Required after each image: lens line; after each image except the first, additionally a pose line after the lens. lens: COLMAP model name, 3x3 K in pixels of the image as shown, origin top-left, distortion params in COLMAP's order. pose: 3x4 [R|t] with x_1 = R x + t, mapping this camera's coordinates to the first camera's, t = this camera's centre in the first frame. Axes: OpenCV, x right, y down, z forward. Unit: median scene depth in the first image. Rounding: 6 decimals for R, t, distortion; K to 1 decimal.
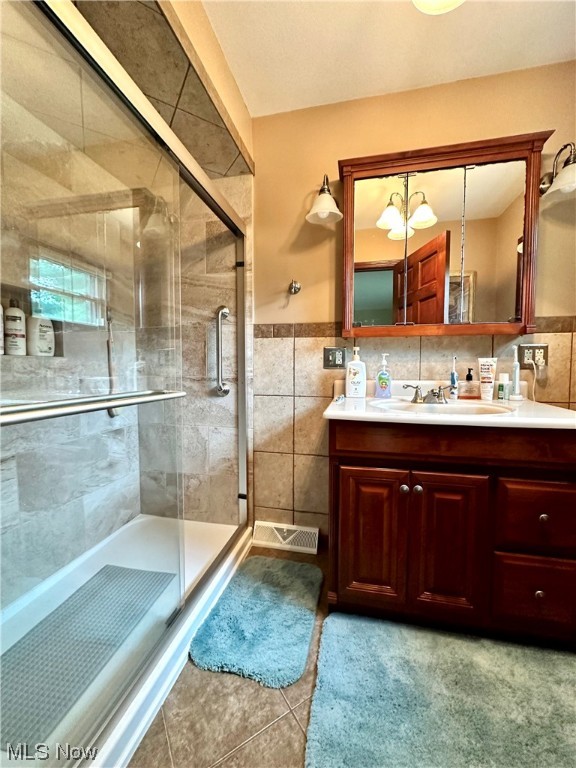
lens RADIAL K [[308.8, 0, 288.0], [0, 308.8, 384.0], [0, 0, 1]] dist [-0.000026, -0.000133]
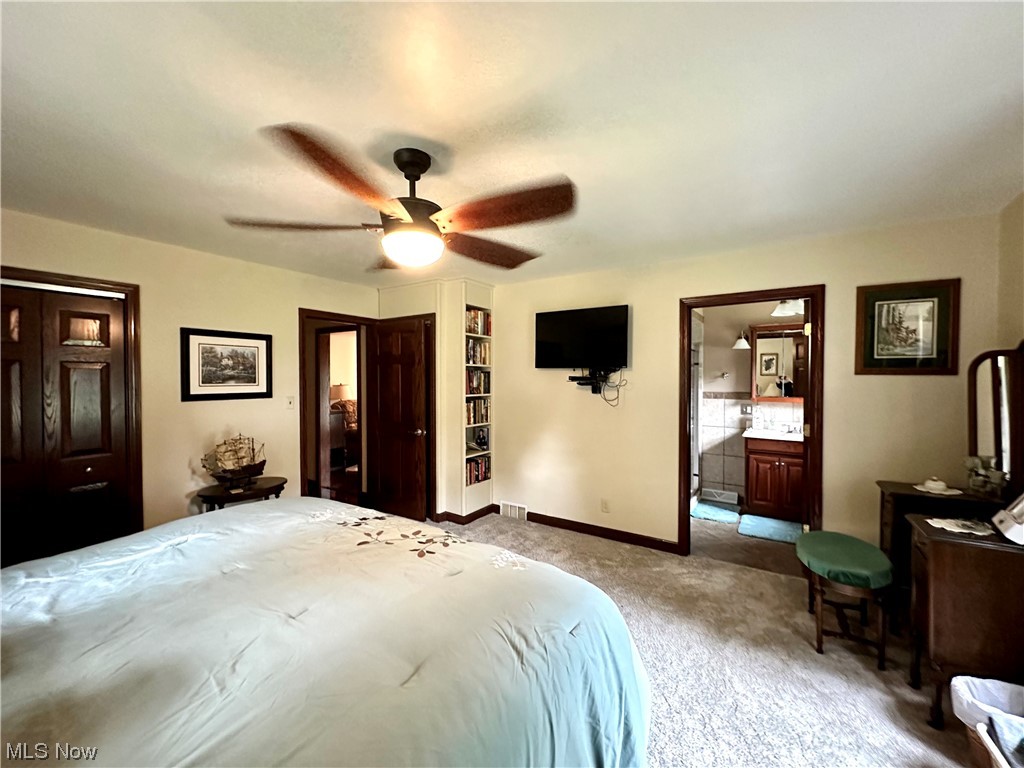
lens RADIAL K [[411.7, 0, 512.0], [0, 411.7, 384.0], [0, 0, 1]] dist [-0.000026, -0.000133]
pose [[0.935782, 0.006271, -0.352524, -0.348525], [-0.022409, 0.998878, -0.041716, -0.104927], [0.351867, 0.046937, 0.934873, -2.133741]]
